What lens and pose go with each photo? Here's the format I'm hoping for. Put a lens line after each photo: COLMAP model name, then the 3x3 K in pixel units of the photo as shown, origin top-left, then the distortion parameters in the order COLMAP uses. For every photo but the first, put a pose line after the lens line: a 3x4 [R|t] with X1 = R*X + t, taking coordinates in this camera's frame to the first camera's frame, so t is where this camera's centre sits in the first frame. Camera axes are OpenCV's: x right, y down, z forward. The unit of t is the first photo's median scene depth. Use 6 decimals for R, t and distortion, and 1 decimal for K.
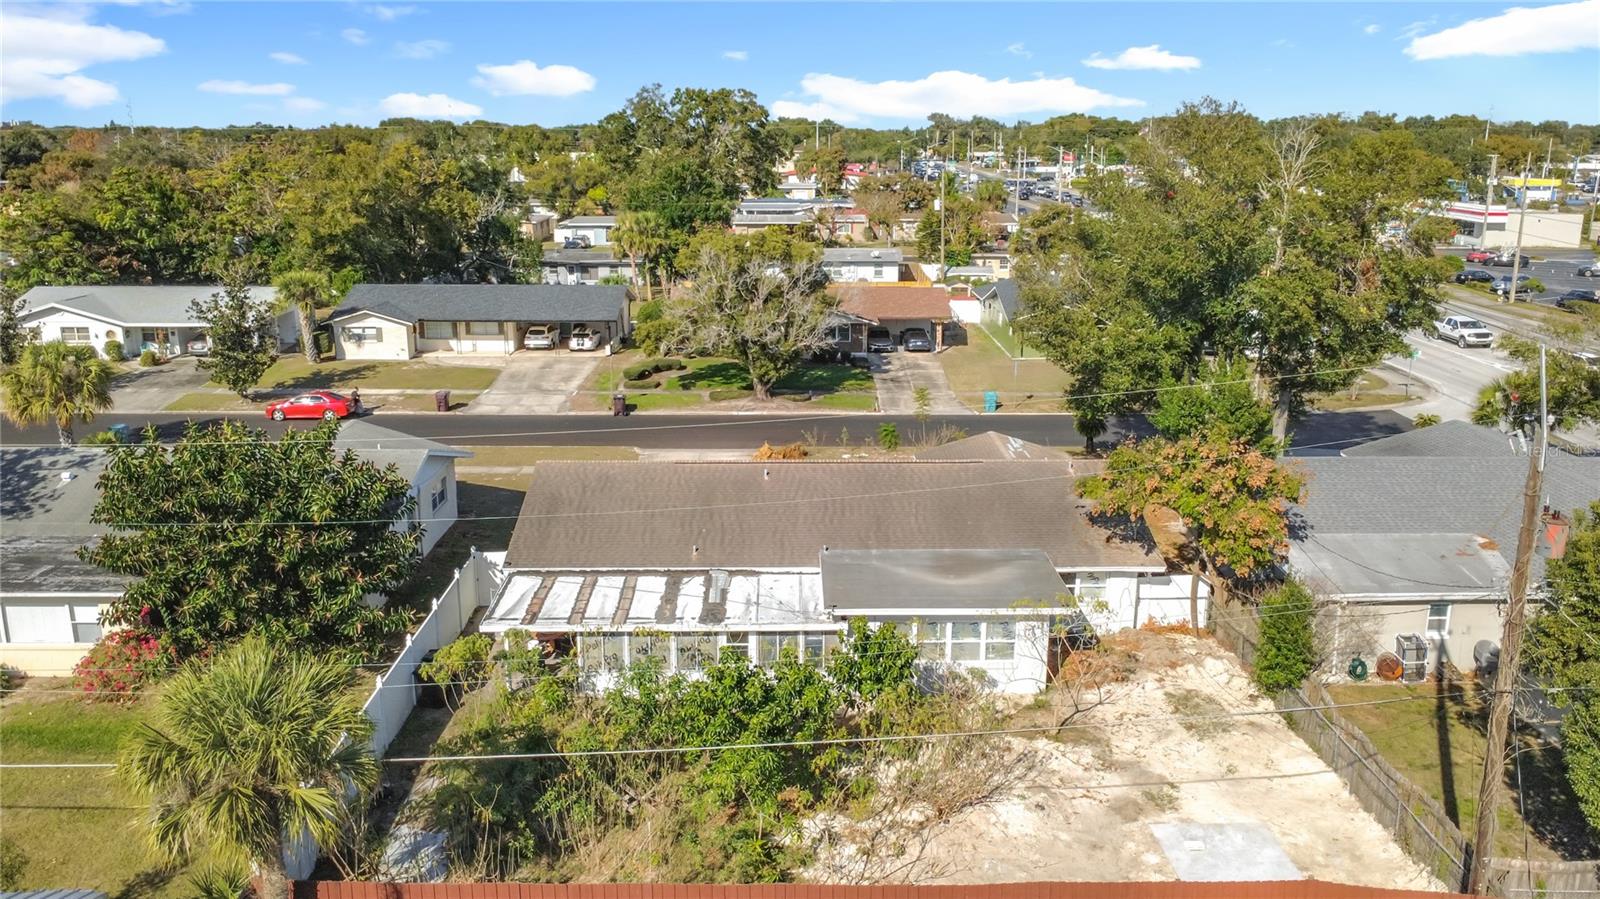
lens RADIAL K [[1171.6, 0, 800.0], [0, 1171.6, 449.5], [0, 0, 1]] dist [-0.006997, 0.001746]
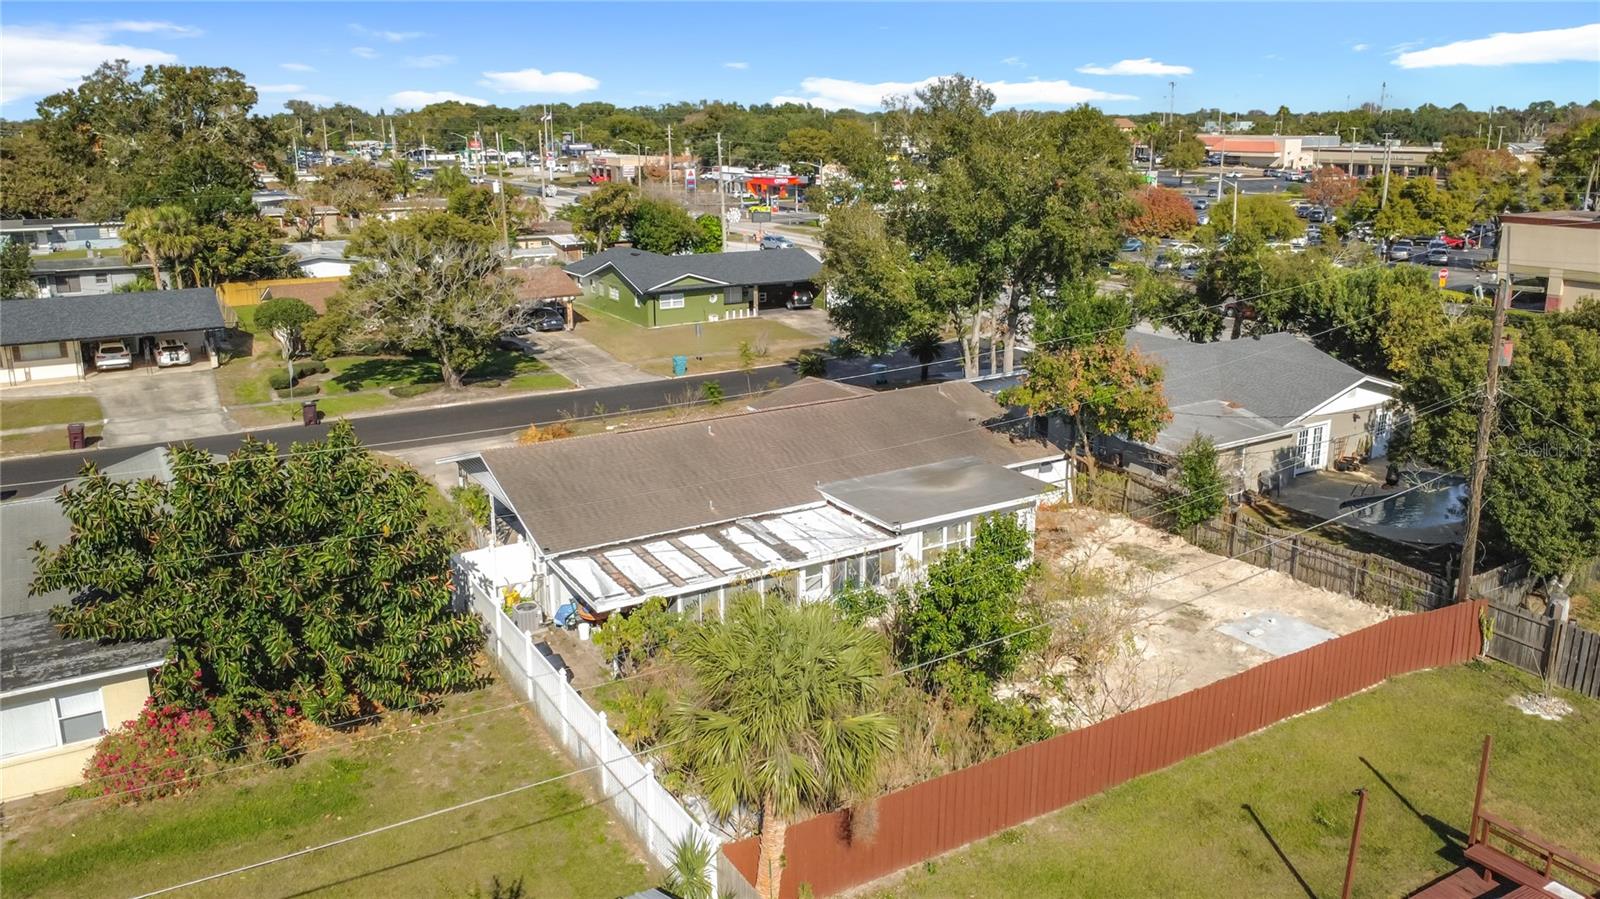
lens RADIAL K [[1178.5, 0, 801.1], [0, 1178.5, 427.6], [0, 0, 1]] dist [-0.003999, -0.001896]
pose [[0.860676, -0.132954, 0.491488, -0.271541], [0.138041, 0.990083, 0.026098, 0.001390], [-0.490084, 0.045384, 0.870493, 0.031476]]
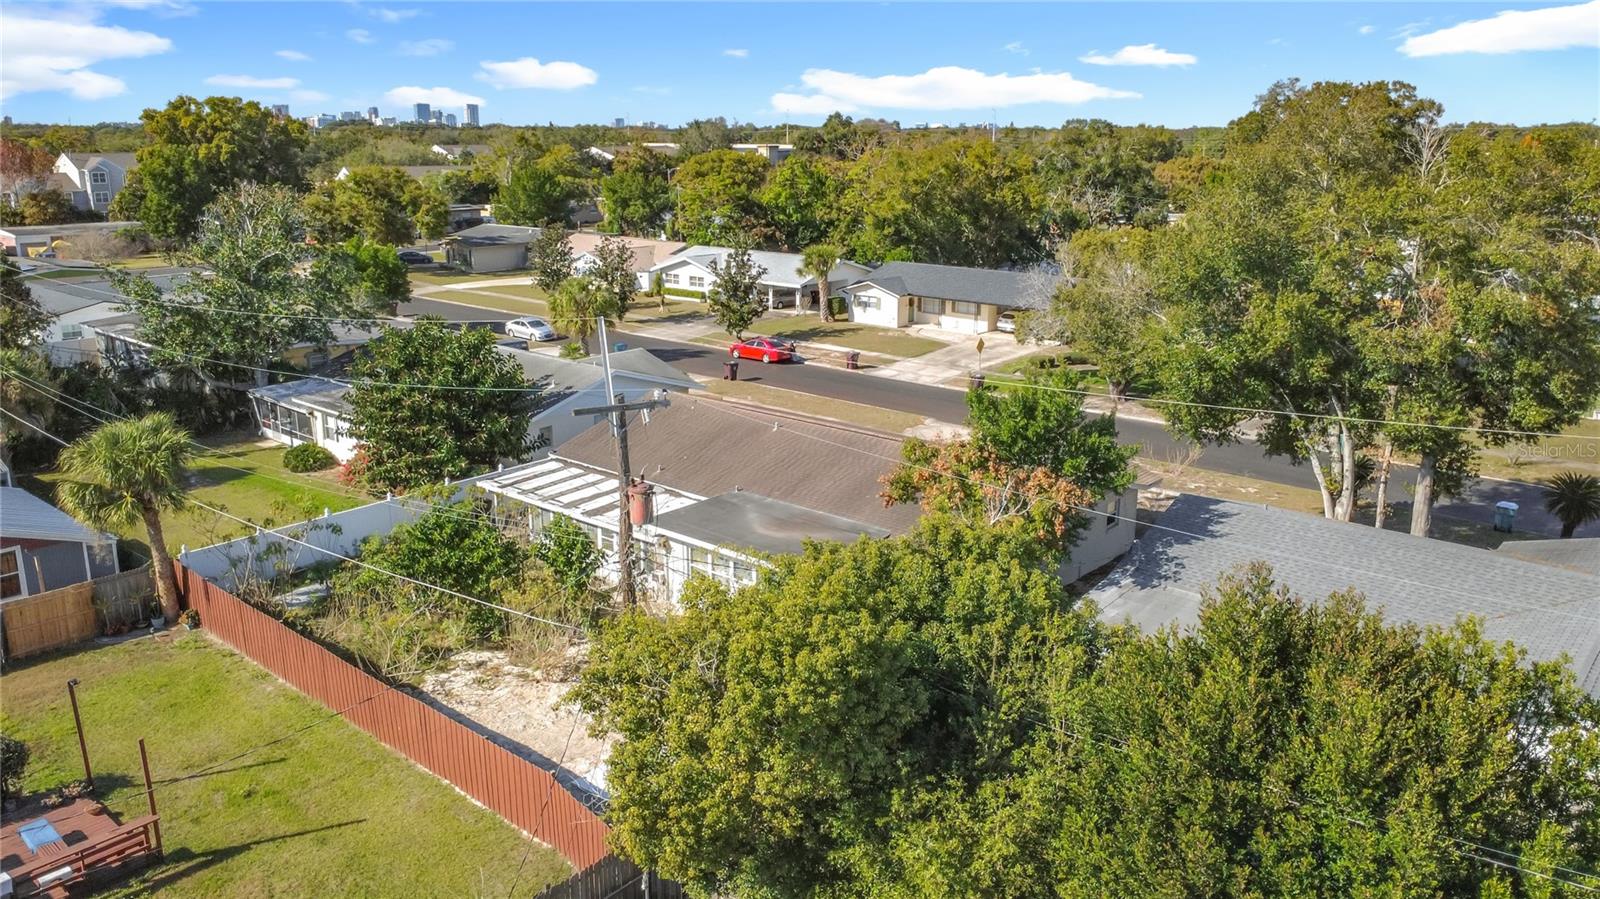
lens RADIAL K [[1178.5, 0, 801.1], [0, 1178.5, 427.6], [0, 0, 1]] dist [-0.003999, -0.001896]
pose [[0.747489, 0.160340, -0.644633, 0.422176], [-0.172040, 0.984049, 0.045273, -0.019838], [0.641610, 0.077061, 0.763151, 0.079159]]
